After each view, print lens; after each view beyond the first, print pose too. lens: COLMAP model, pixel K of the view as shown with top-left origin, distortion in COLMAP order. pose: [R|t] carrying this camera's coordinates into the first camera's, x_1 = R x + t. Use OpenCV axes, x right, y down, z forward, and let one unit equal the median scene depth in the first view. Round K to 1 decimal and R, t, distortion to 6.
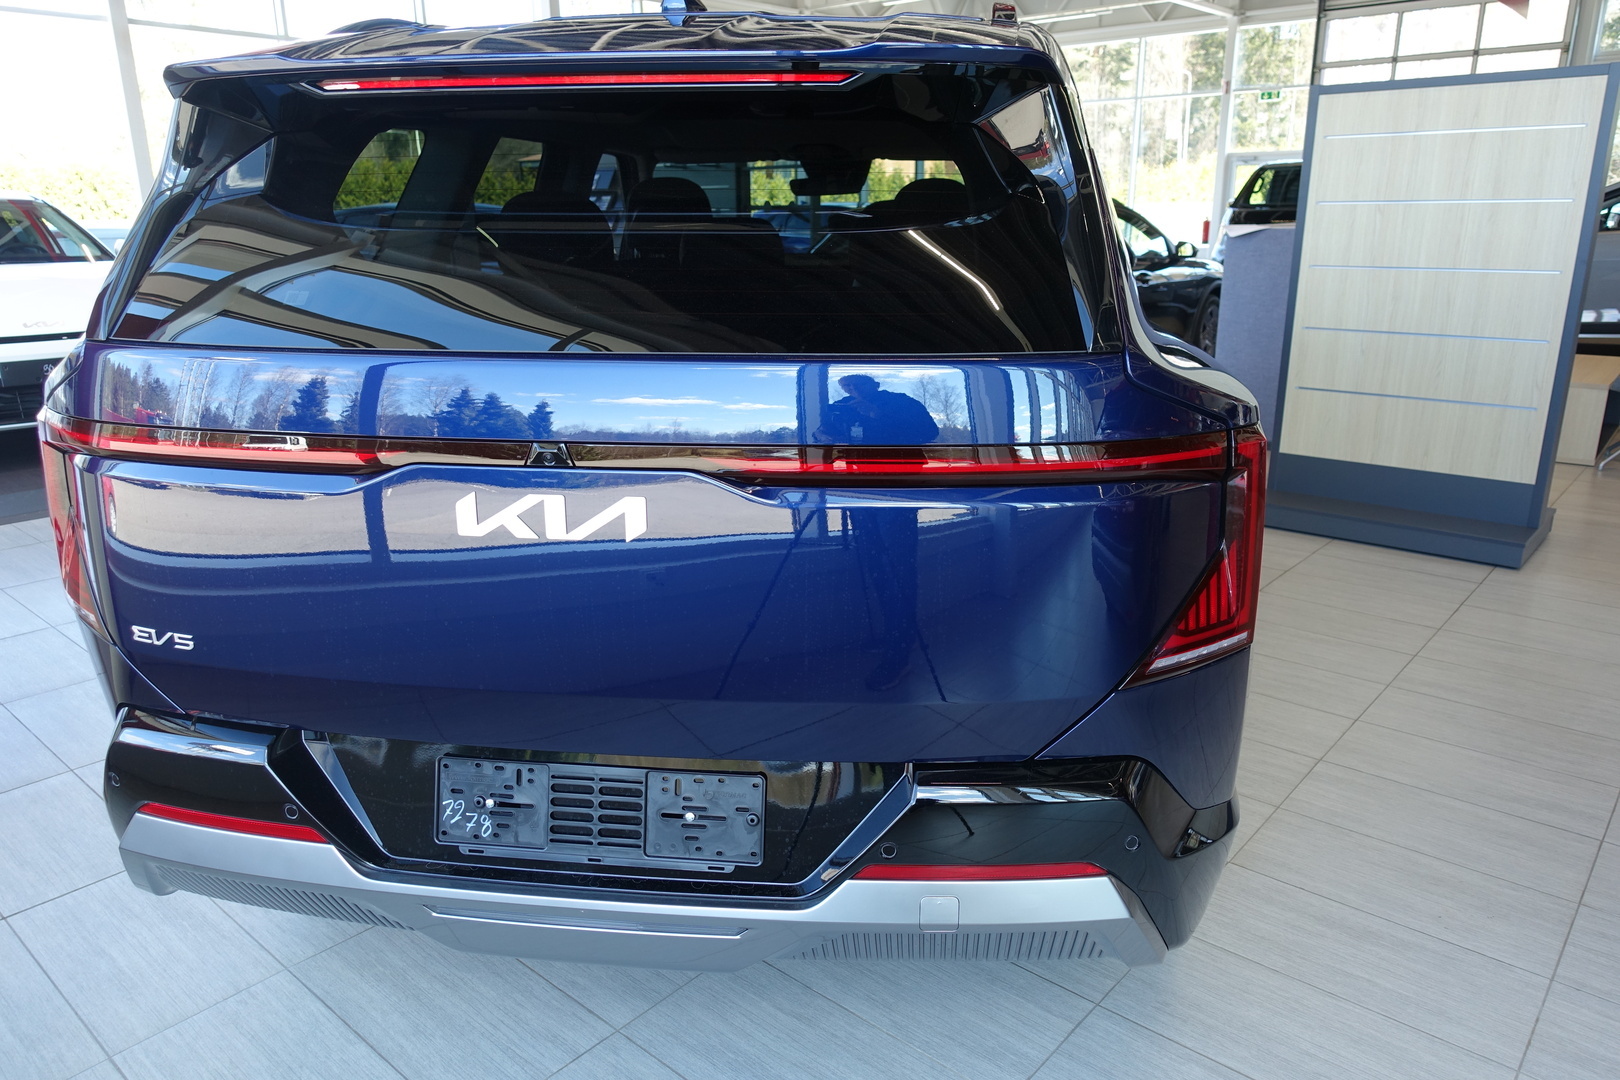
lens RADIAL K [[1114.1, 0, 810.0], [0, 1114.1, 540.0], [0, 0, 1]] dist [0.002173, 0.004034]
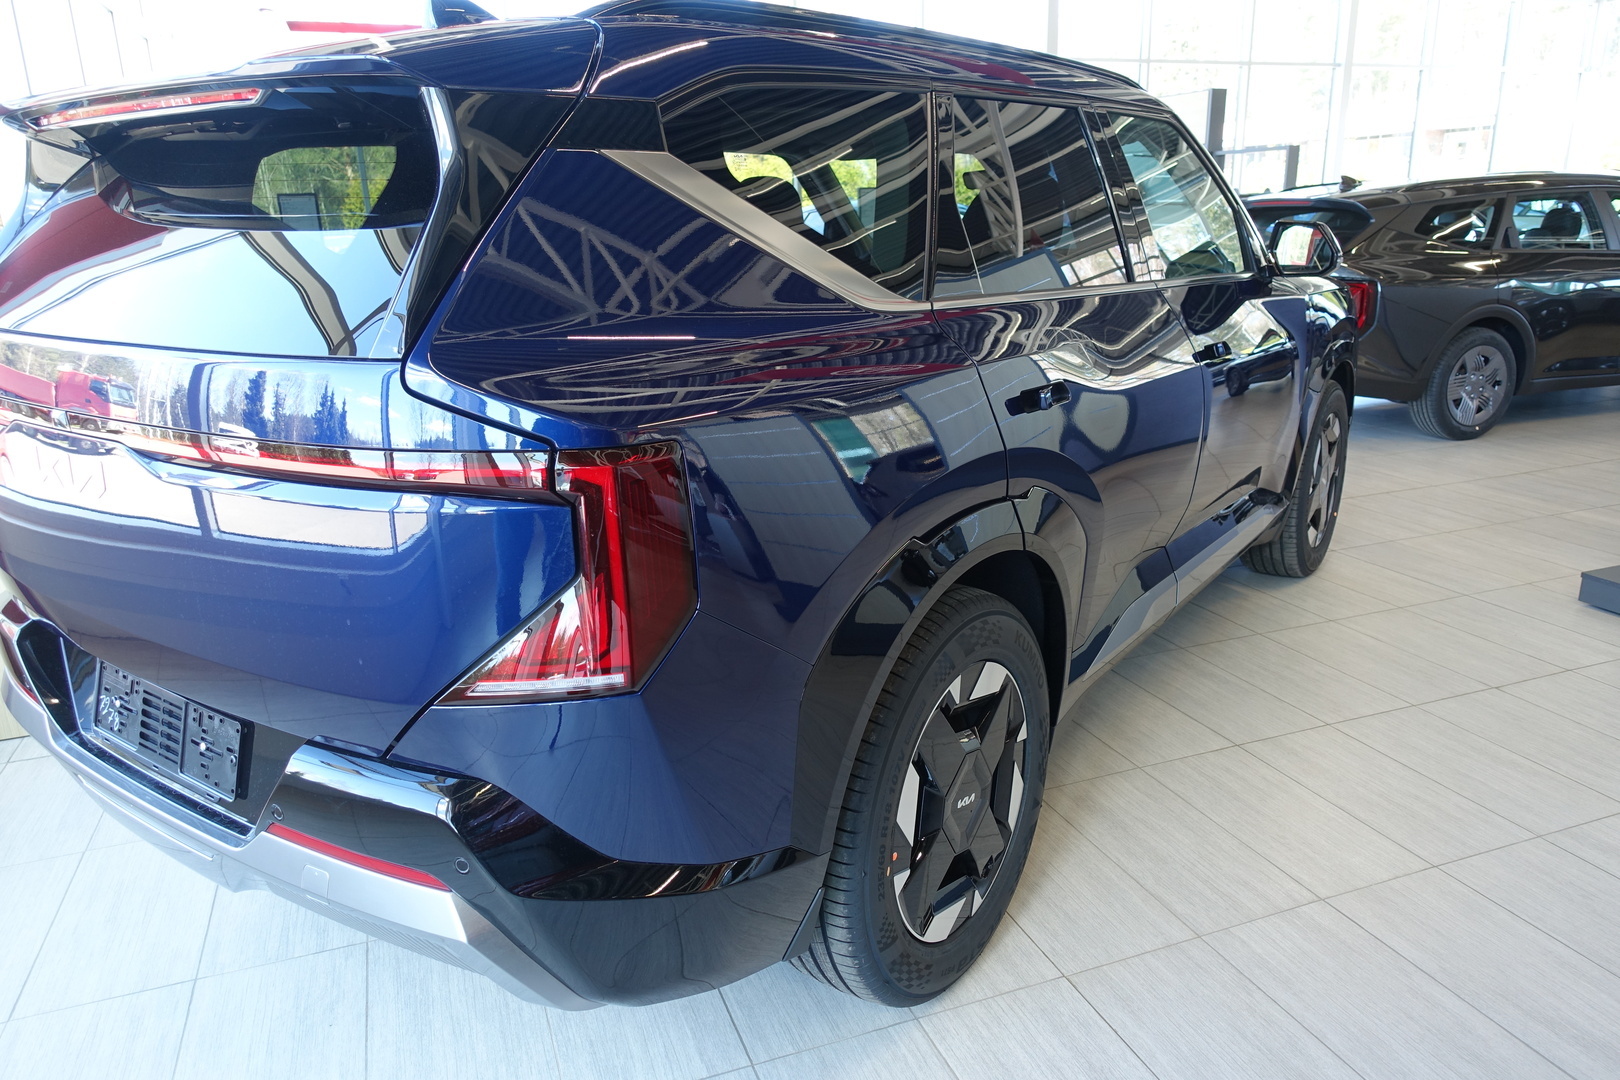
lens RADIAL K [[1114.1, 0, 810.0], [0, 1114.1, 540.0], [0, 0, 1]] dist [0.002173, 0.004034]
pose [[0.876628, 0.117733, -0.466543, 0.722240], [-0.116752, 0.992673, 0.031127, -0.056430], [0.466789, 0.027183, 0.883951, 0.195135]]
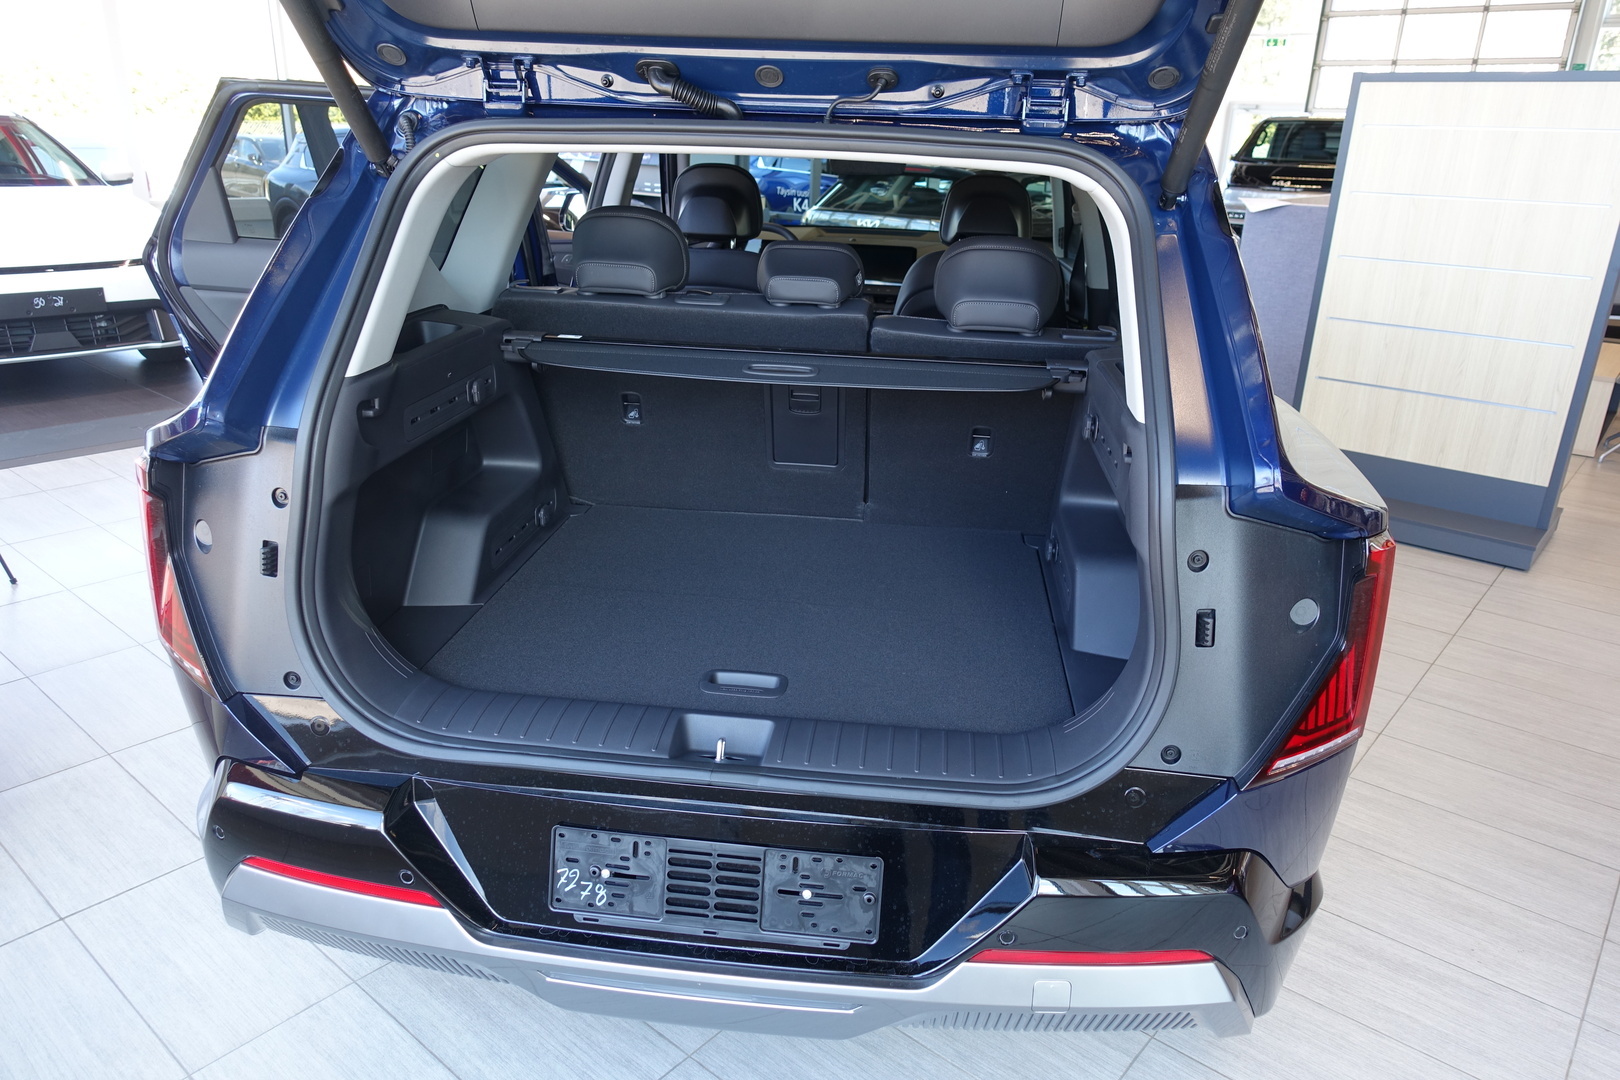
lens RADIAL K [[1114.1, 0, 810.0], [0, 1114.1, 540.0], [0, 0, 1]] dist [0.002173, 0.004034]
pose [[0.999106, 0.031669, 0.027990, -0.107017], [-0.033426, 0.997344, 0.064705, -0.103346], [-0.025866, -0.065583, 0.997512, 0.007944]]
